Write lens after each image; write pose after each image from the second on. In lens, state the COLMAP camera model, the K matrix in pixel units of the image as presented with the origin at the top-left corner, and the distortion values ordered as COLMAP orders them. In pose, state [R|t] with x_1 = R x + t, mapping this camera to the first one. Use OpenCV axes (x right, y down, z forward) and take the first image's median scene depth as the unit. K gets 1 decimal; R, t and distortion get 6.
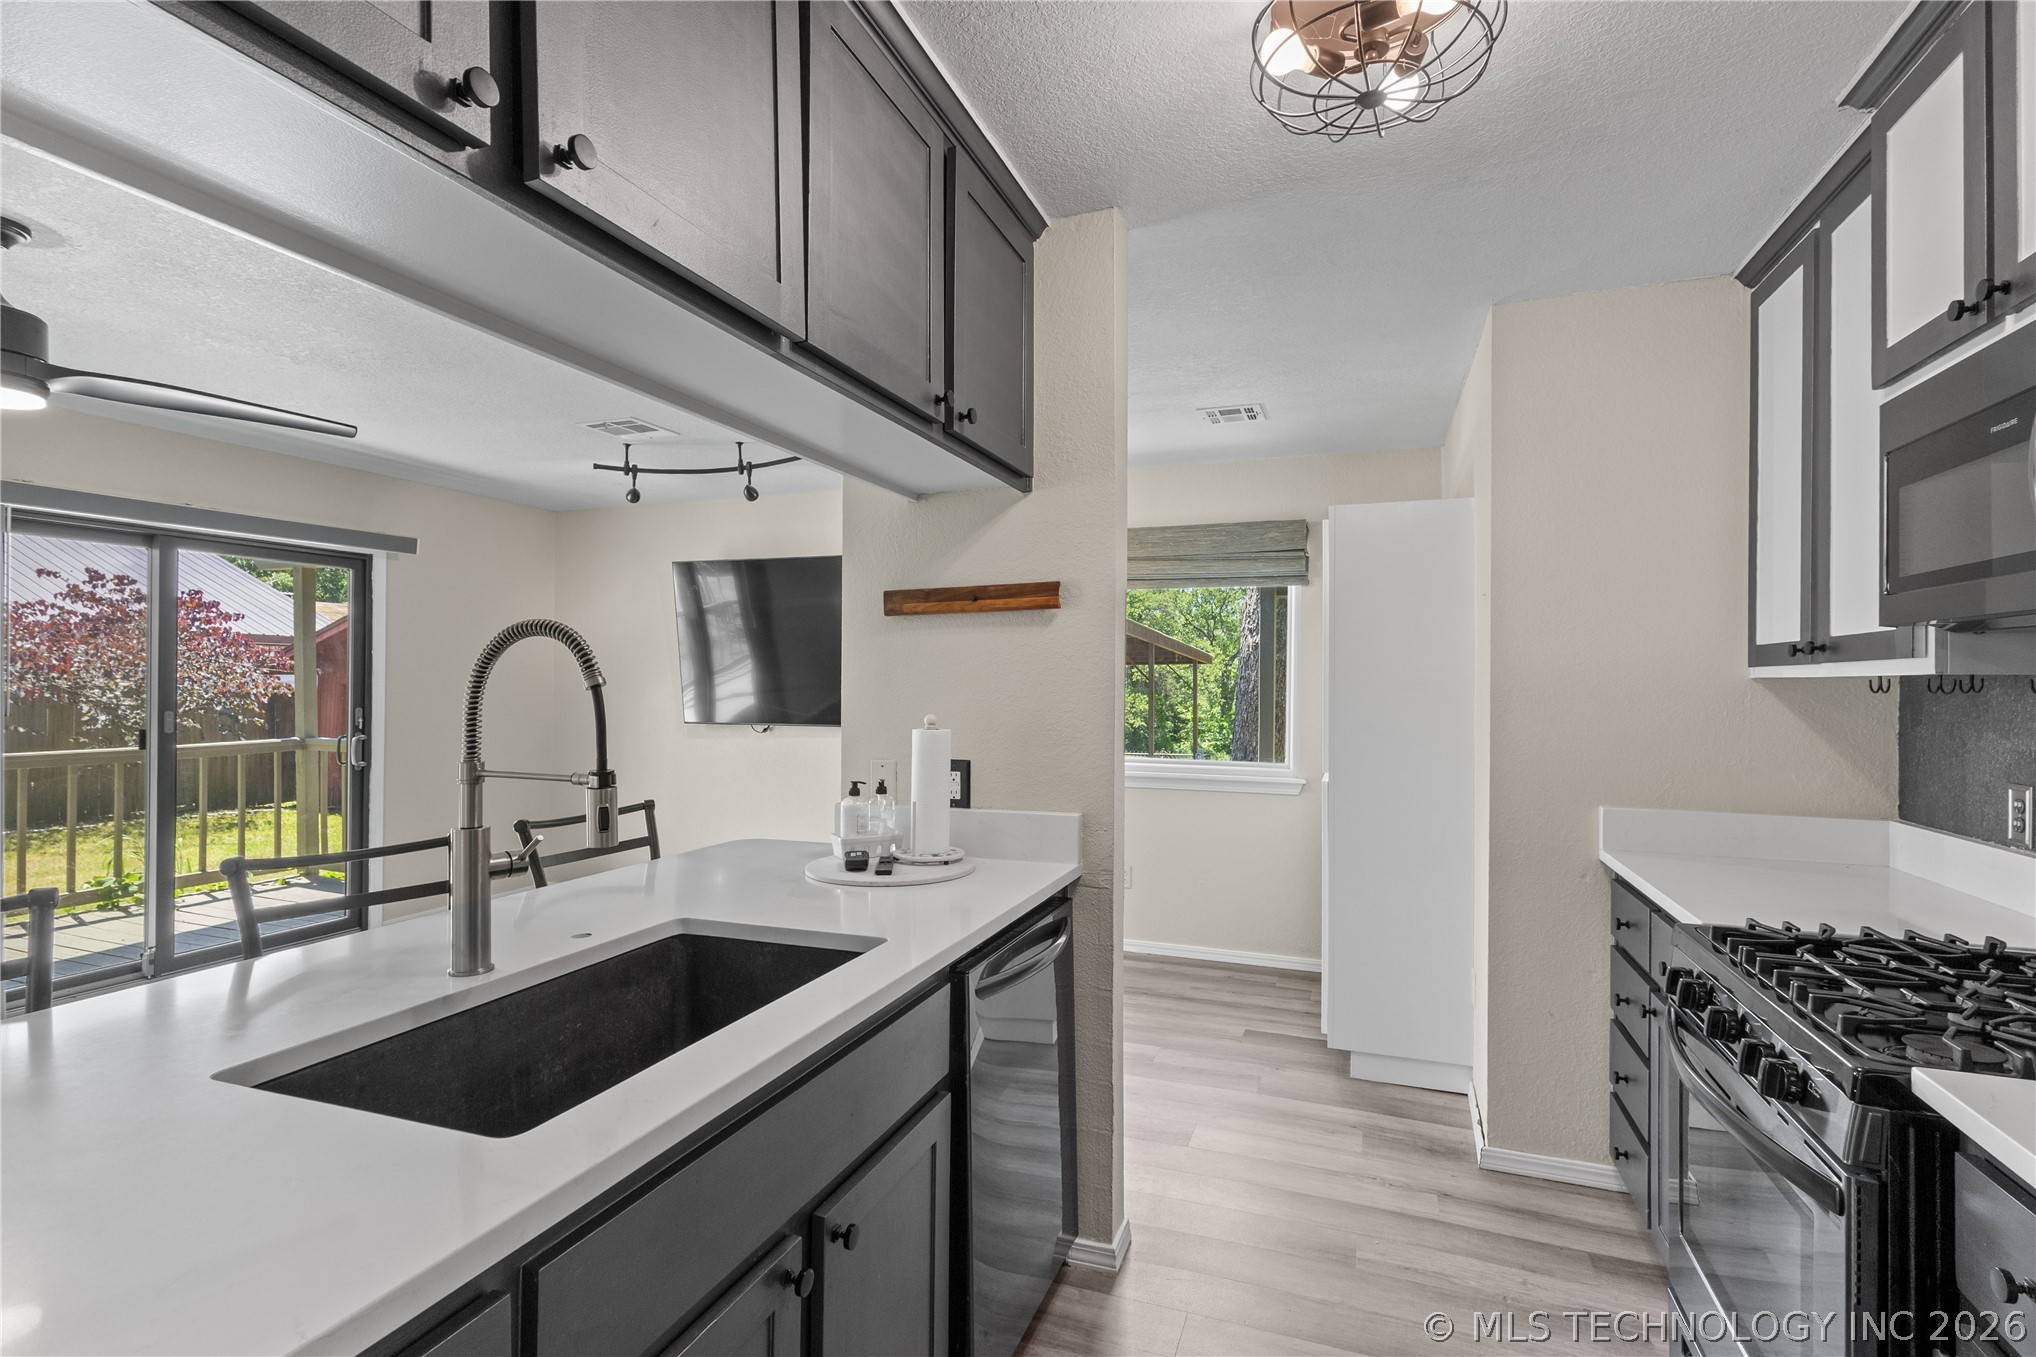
lens RADIAL K [[957.0, 0, 1018.0], [0, 957.0, 678.5], [0, 0, 1]] dist [-0.001756, -0.000173]
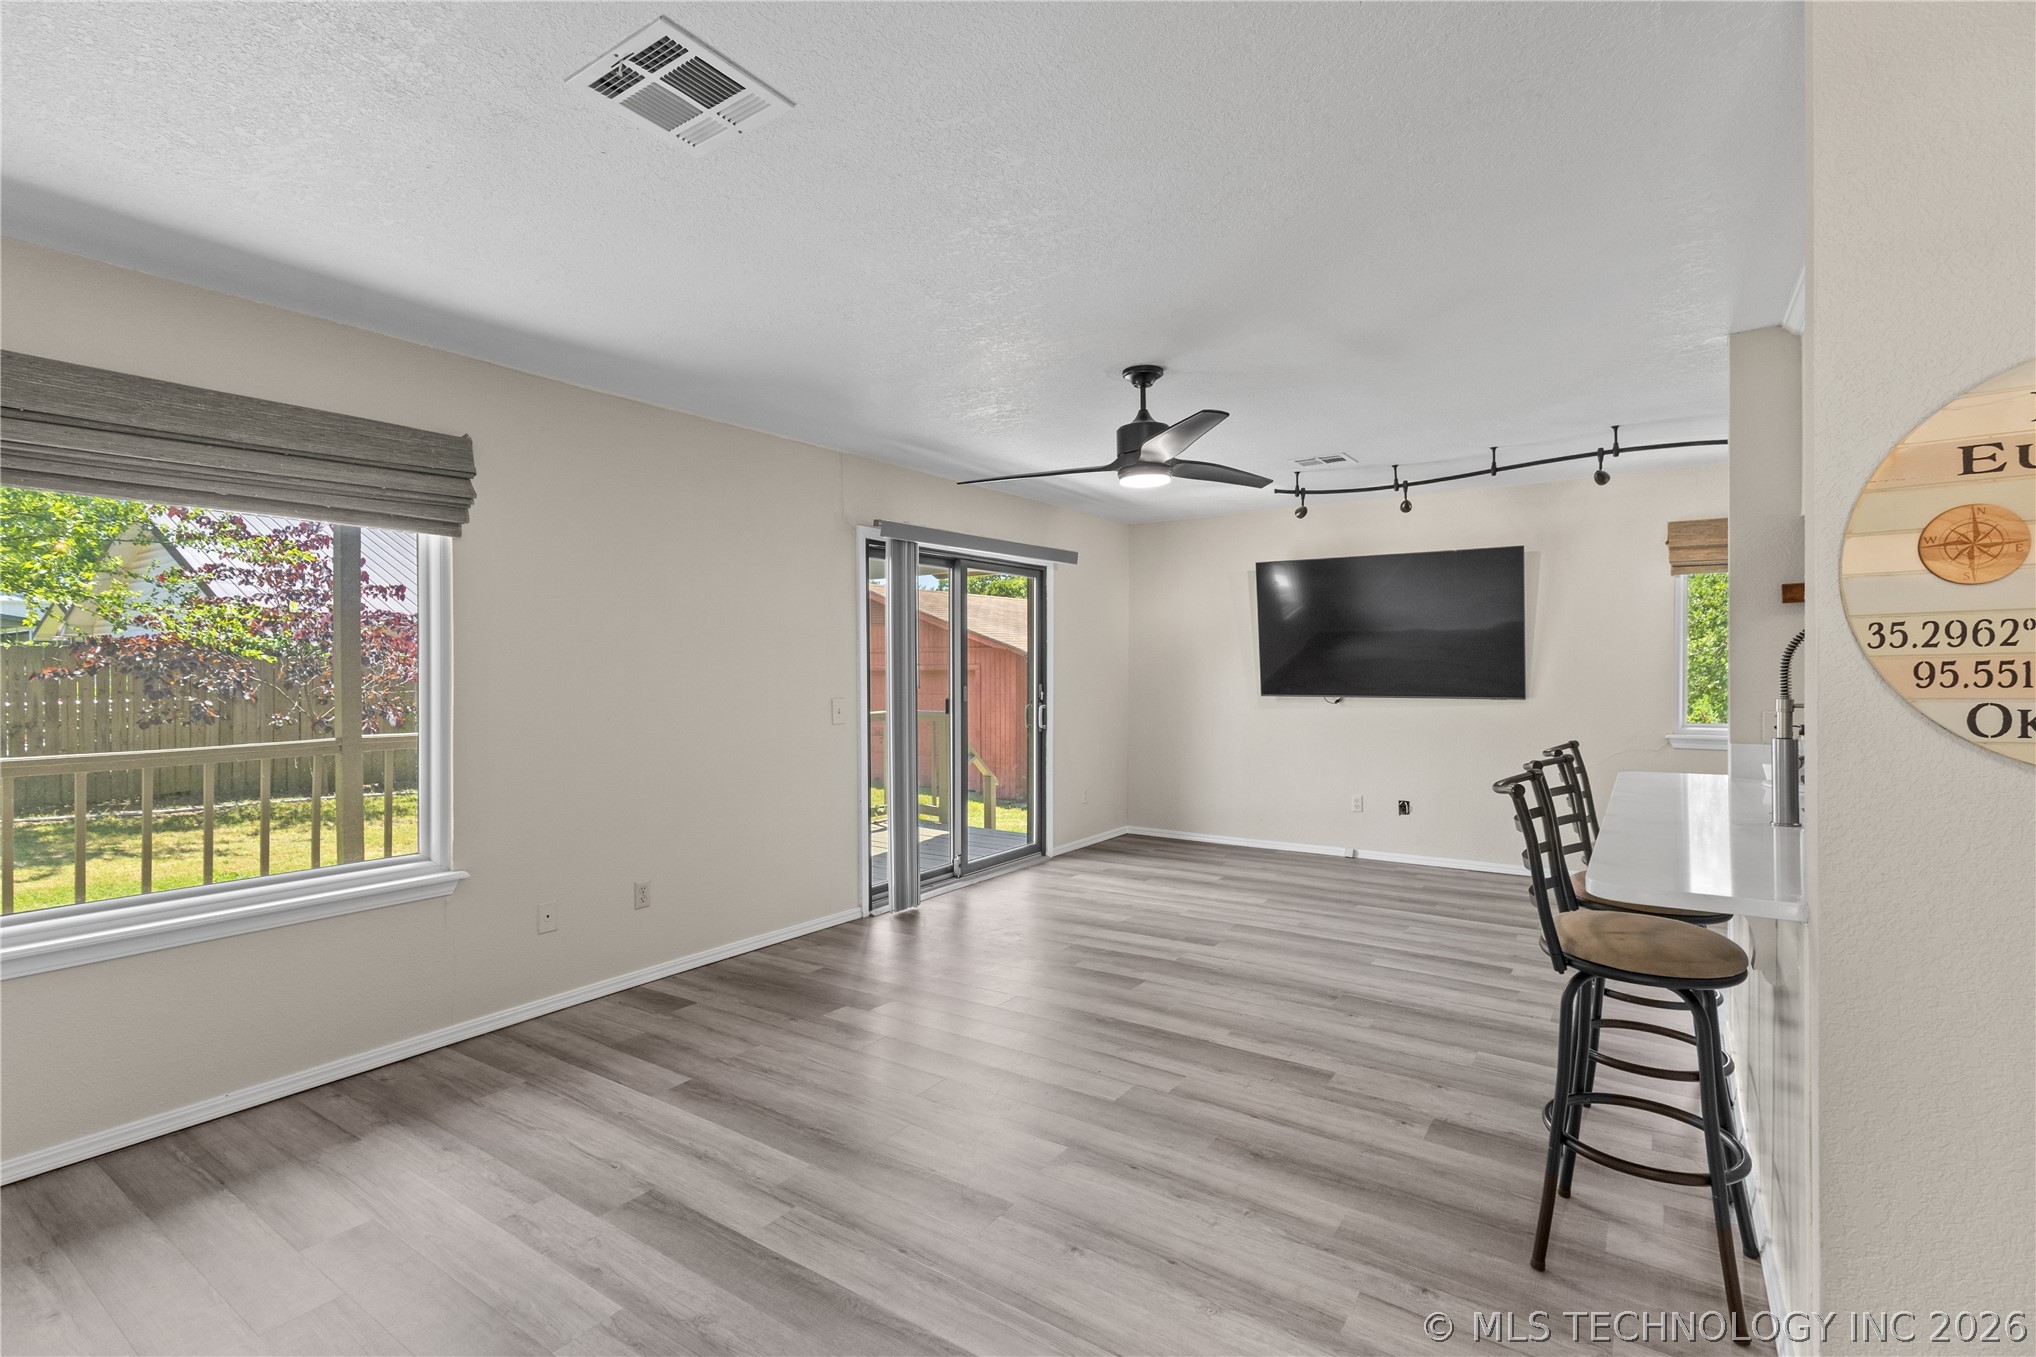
lens RADIAL K [[946.8, 0, 1018.0], [0, 946.8, 678.5], [0, 0, 1]] dist [0.001065, 0.000435]
pose [[0.970956, -0.006664, -0.239166, -0.468996], [0.010339, 0.999847, 0.014118, 0.005404], [0.239035, -0.016180, 0.970876, -0.301637]]
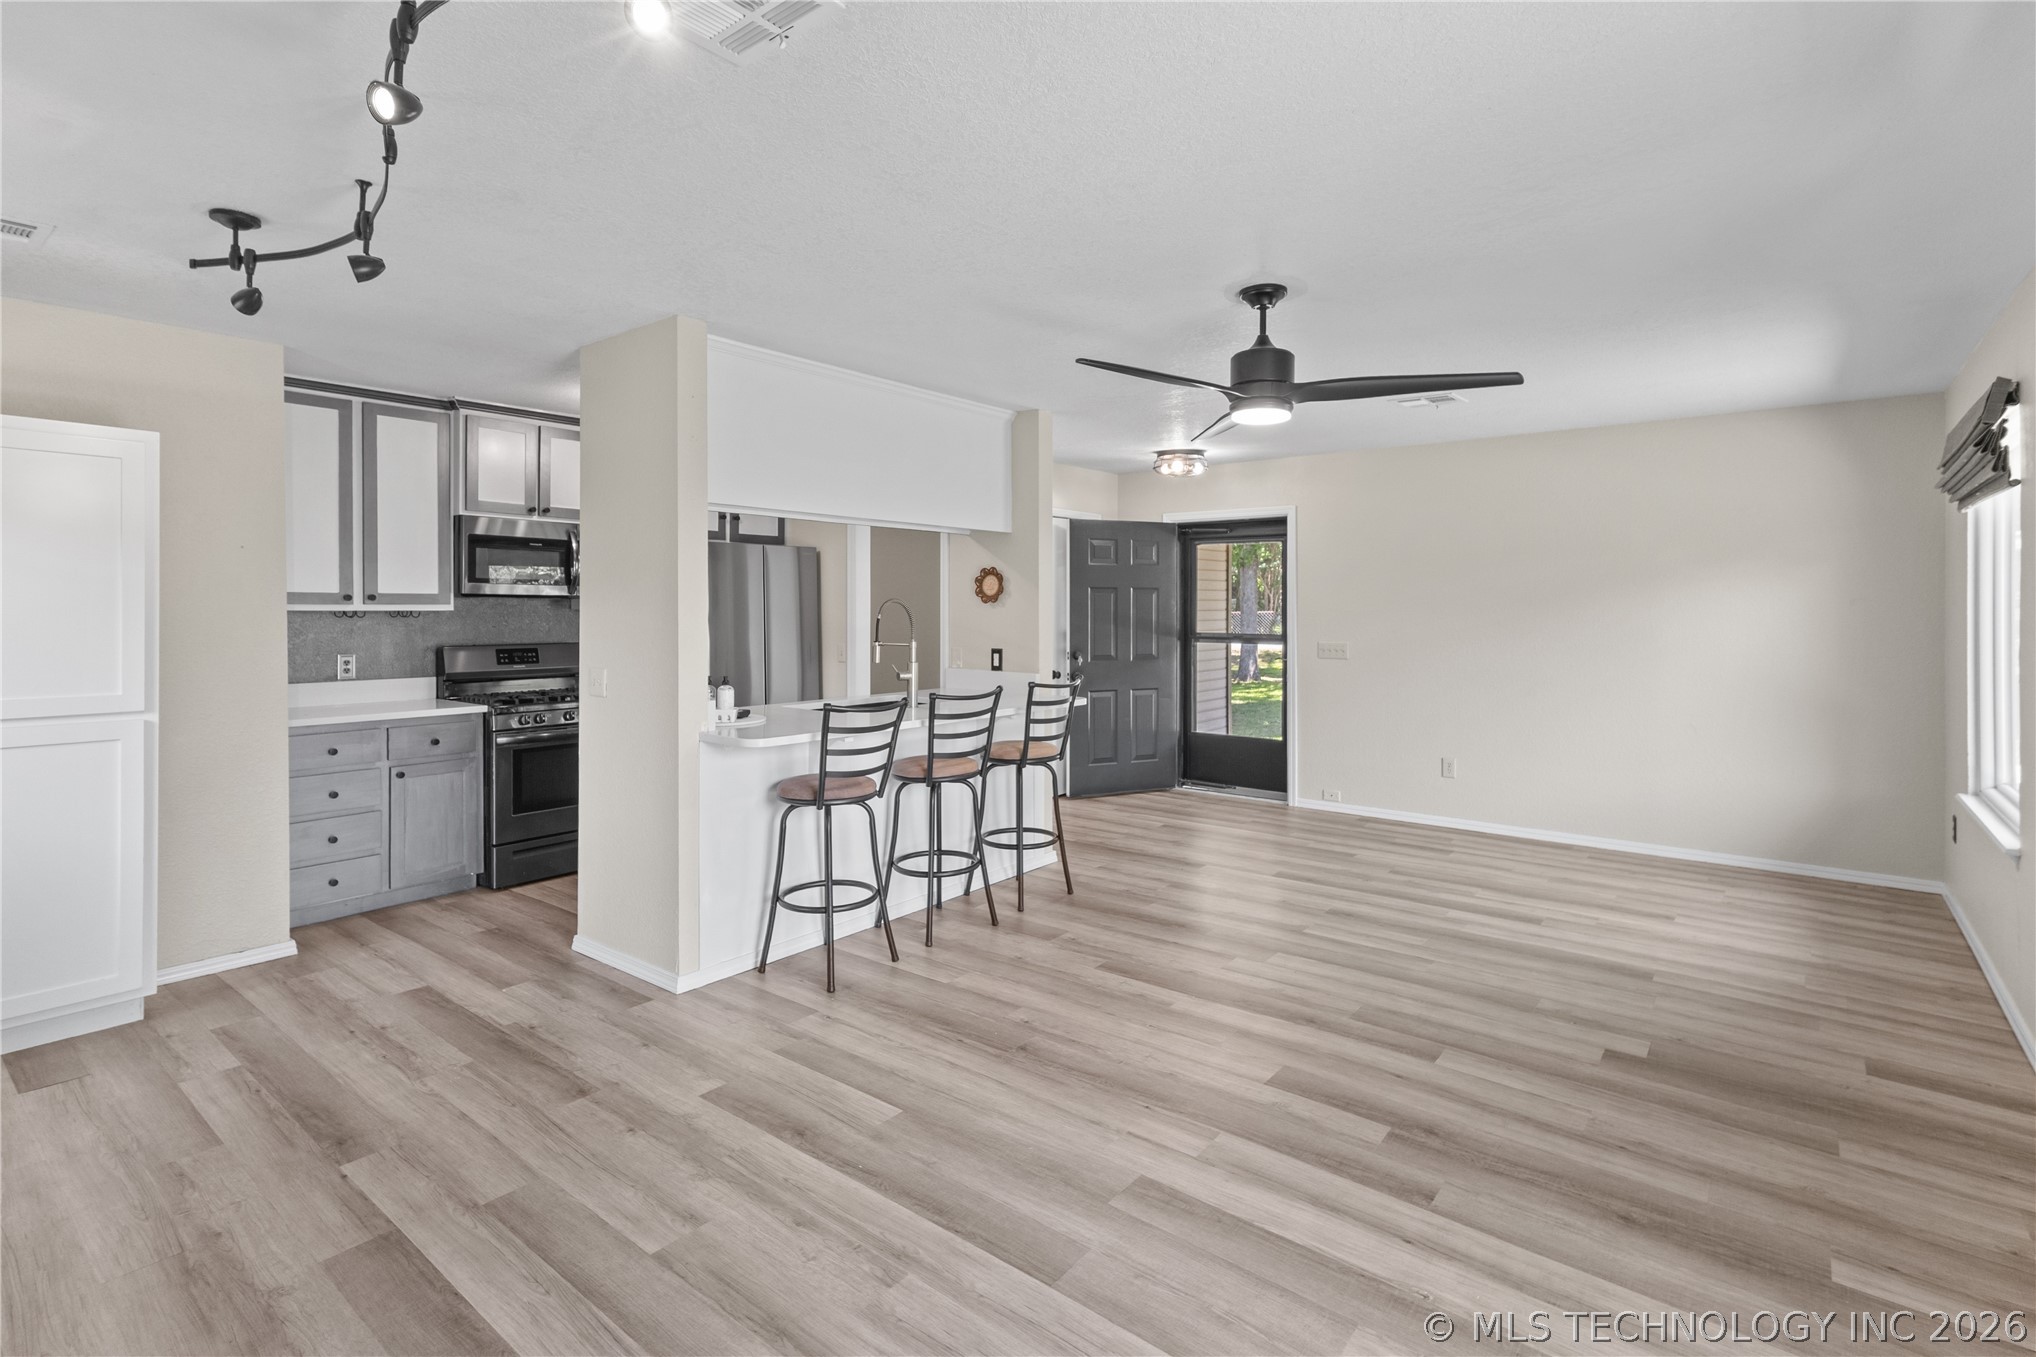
lens RADIAL K [[961.5, 0, 1013.6], [0, 961.5, 608.0], [0, 0, 1]] dist [0.000904, 0.000539]
pose [[-0.948623, -0.005378, 0.316364, -0.609807], [-0.007118, 0.999965, -0.004344, -0.003745], [-0.316330, -0.006373, -0.948628, 1.259783]]
